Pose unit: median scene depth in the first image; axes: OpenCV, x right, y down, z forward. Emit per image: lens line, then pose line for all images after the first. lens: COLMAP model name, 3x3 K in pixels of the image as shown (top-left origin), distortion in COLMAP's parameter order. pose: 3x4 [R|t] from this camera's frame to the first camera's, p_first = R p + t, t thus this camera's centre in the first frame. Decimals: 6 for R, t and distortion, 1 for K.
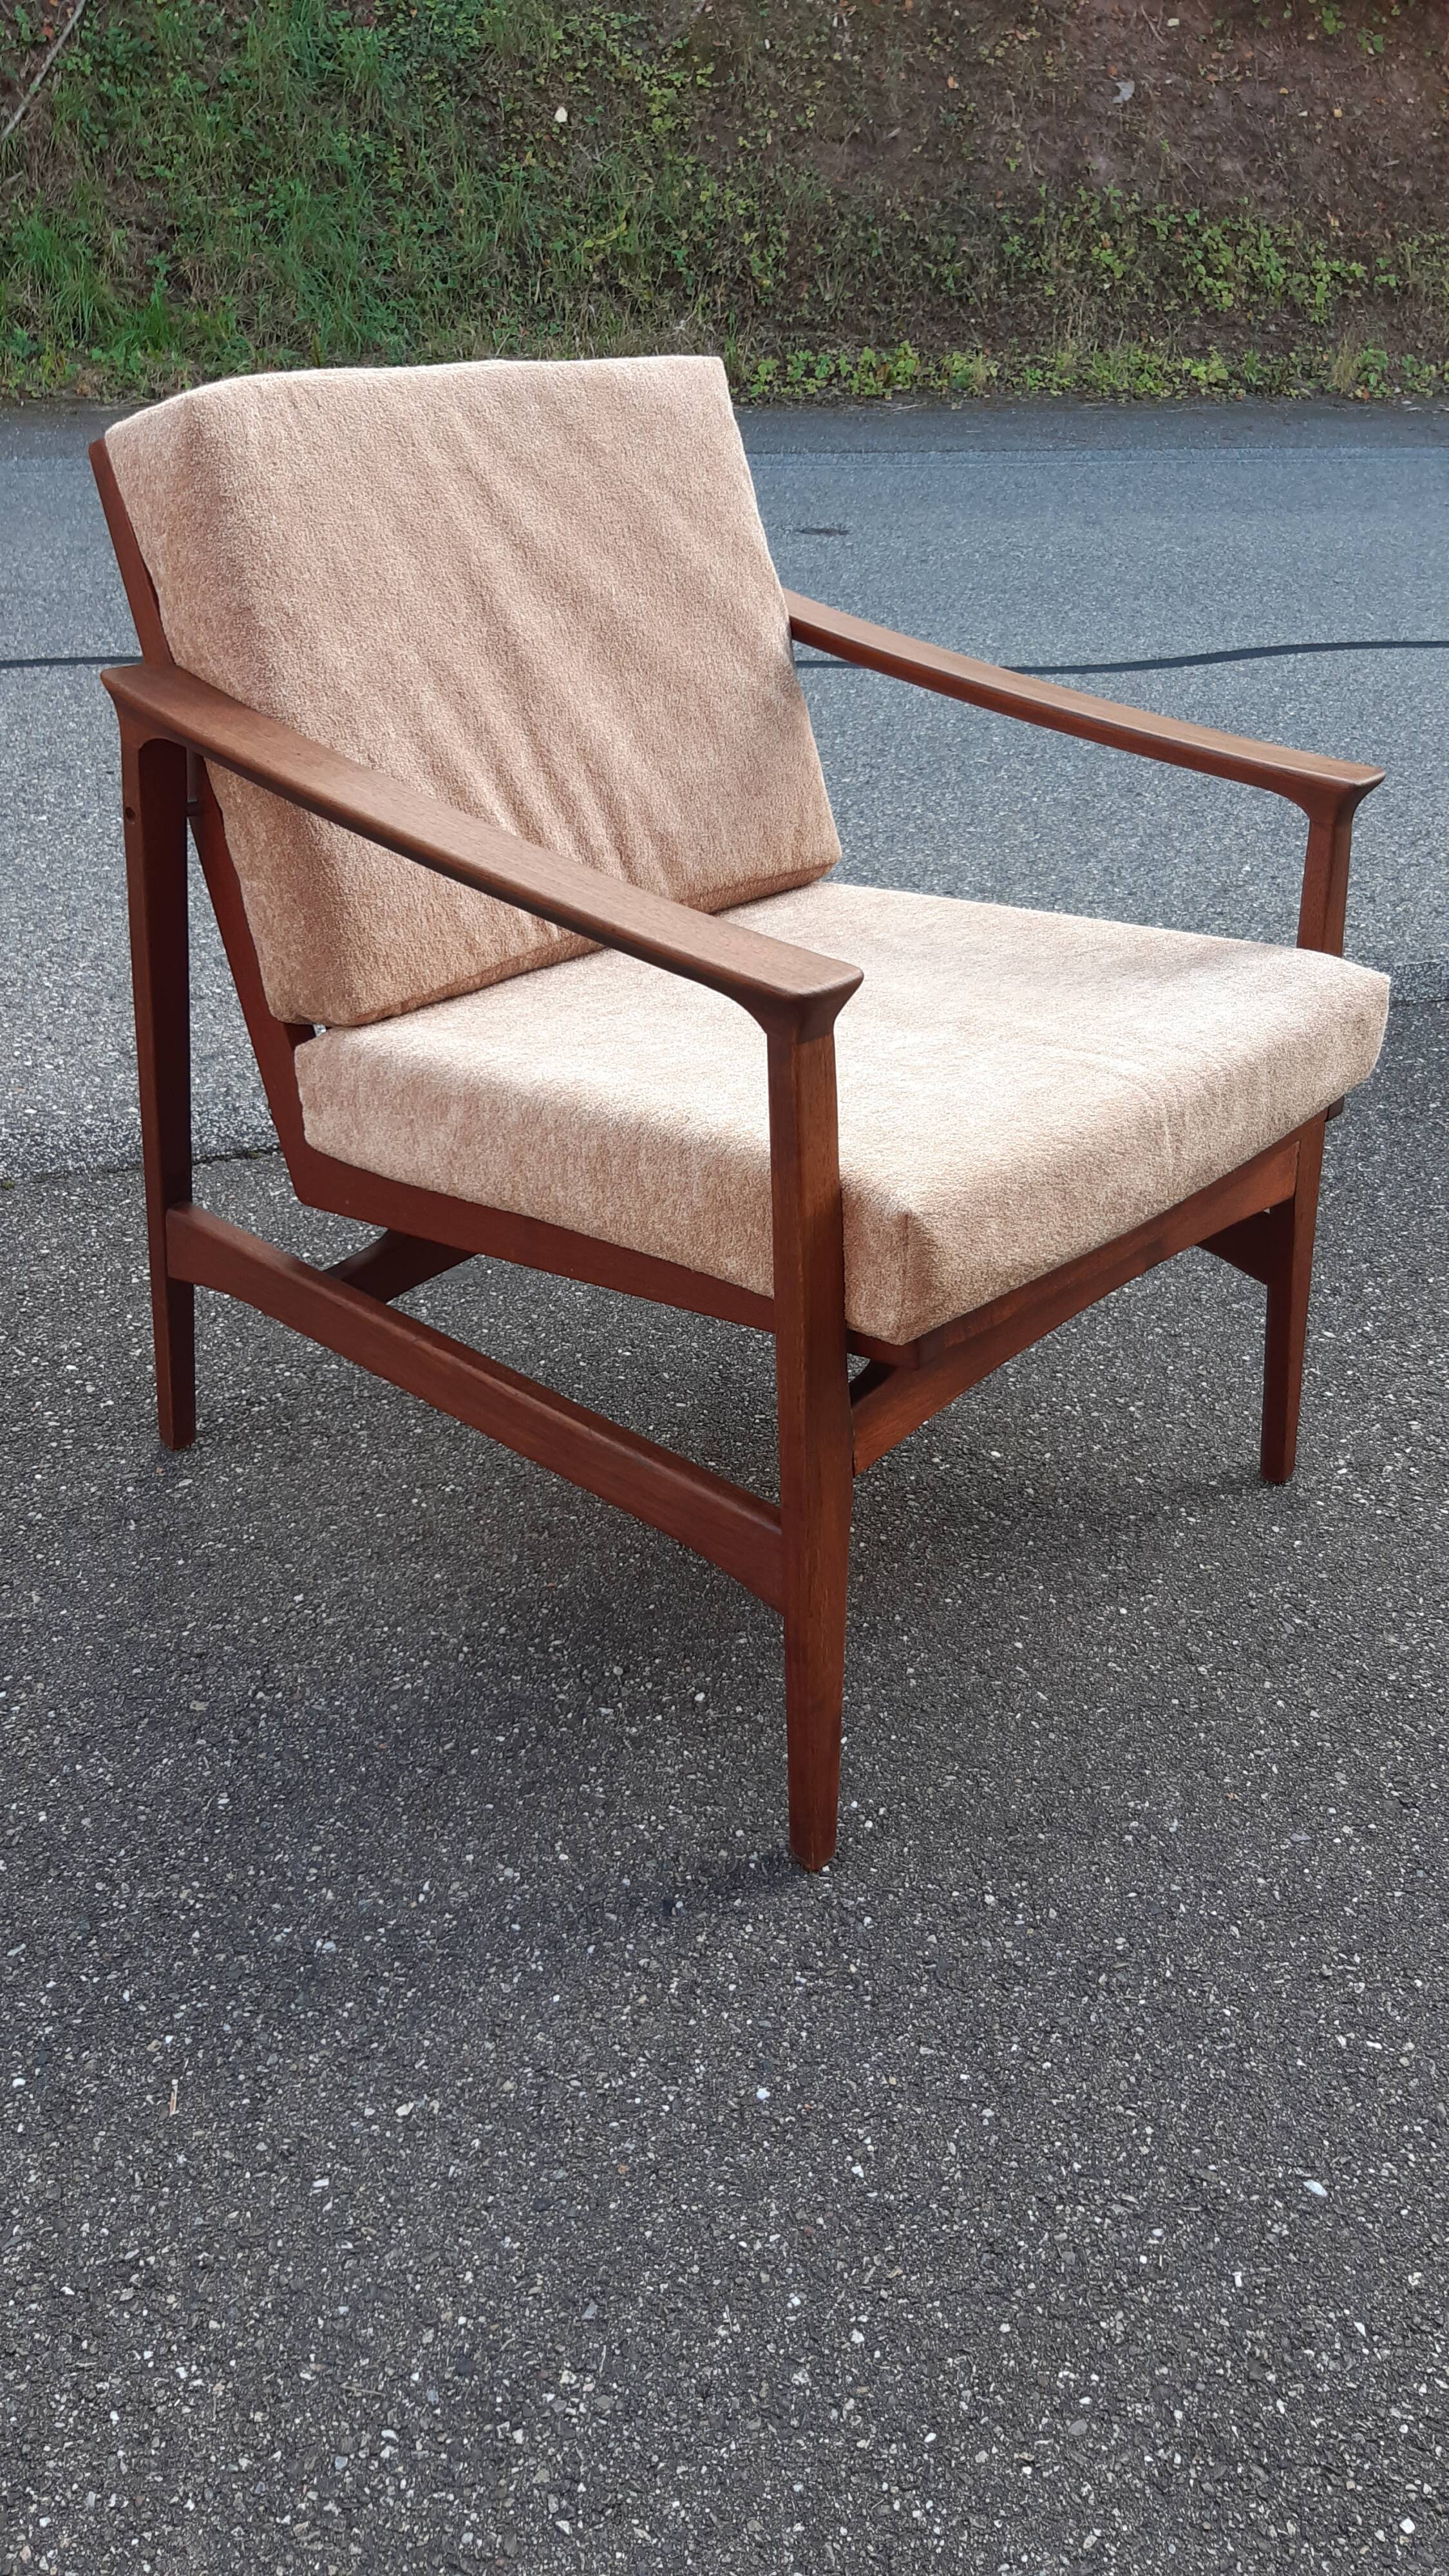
lens RADIAL K [[2070.3, 0, 796.1], [0, 2070.3, 1257.5], [0, 0, 1]] dist [0.087953, -0.172964]
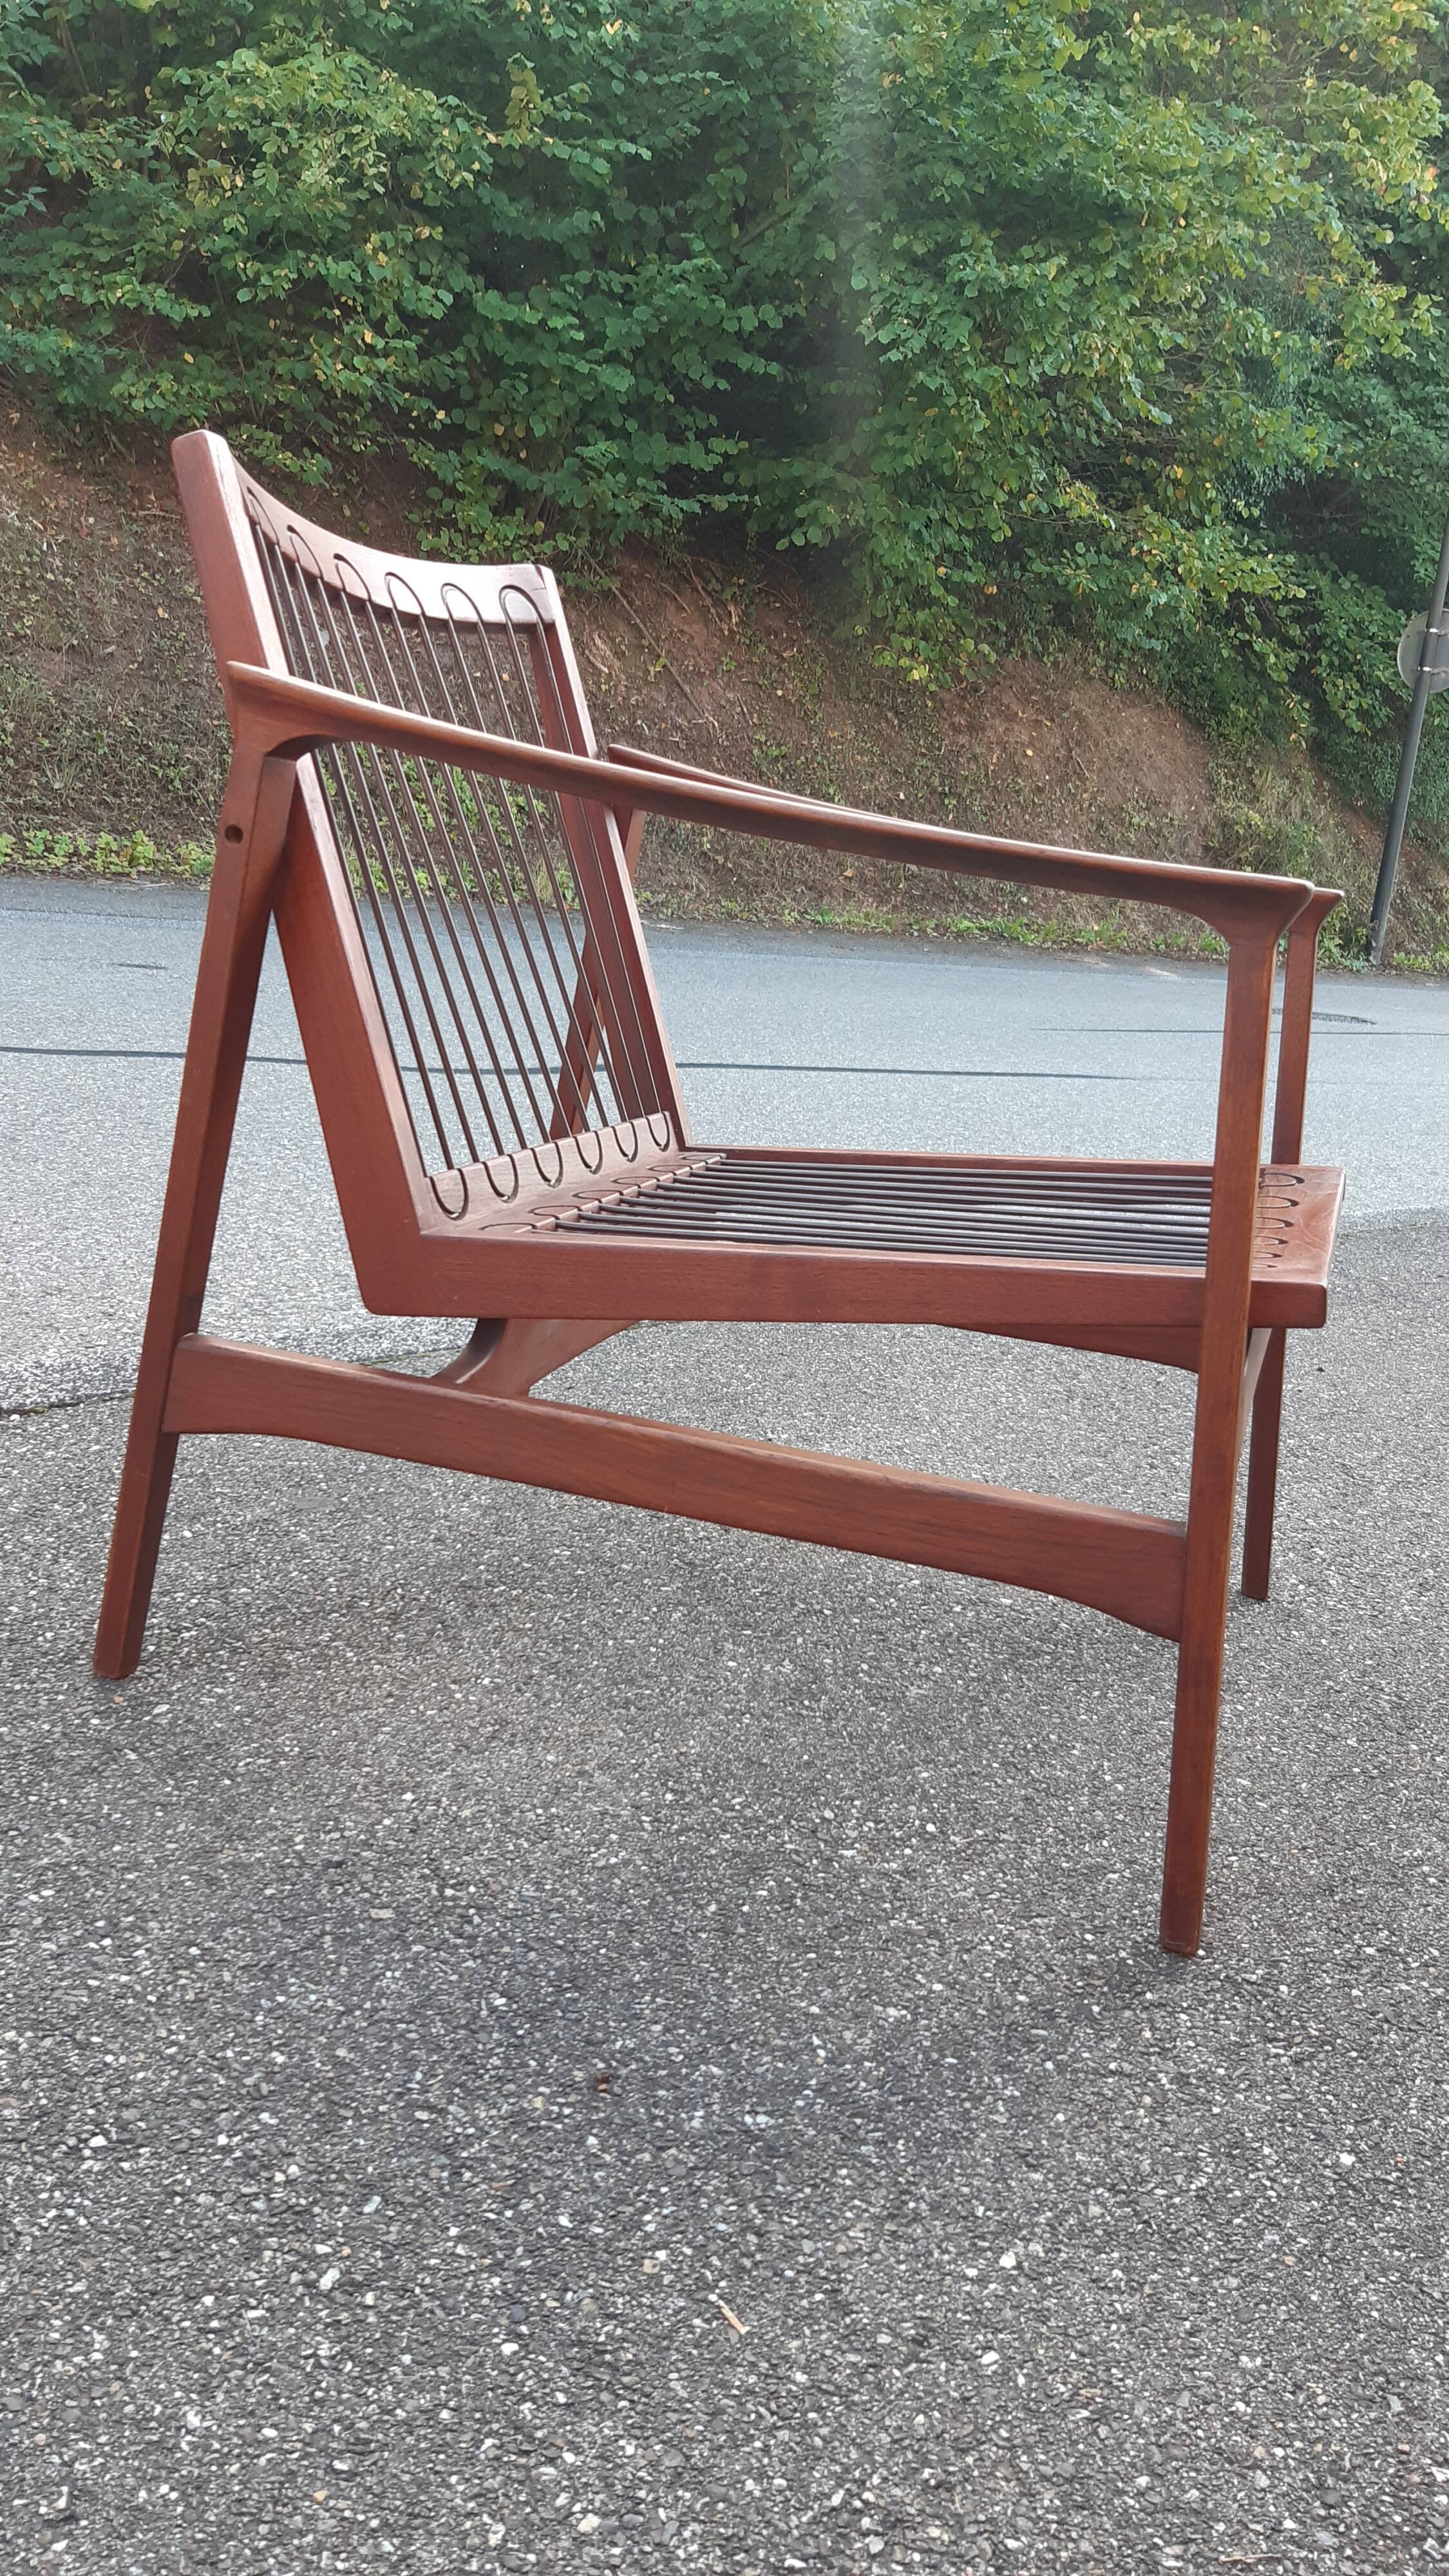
lens RADIAL K [[1996.8, 0, 793.5], [0, 1996.8, 1319.8], [0, 0, 1]] dist [0.067448, -0.139296]
pose [[0.913330, -0.033503, 0.405841, -0.393205], [0.118486, 0.975354, -0.186131, 0.139544], [-0.389603, 0.218086, 0.894790, 0.202689]]
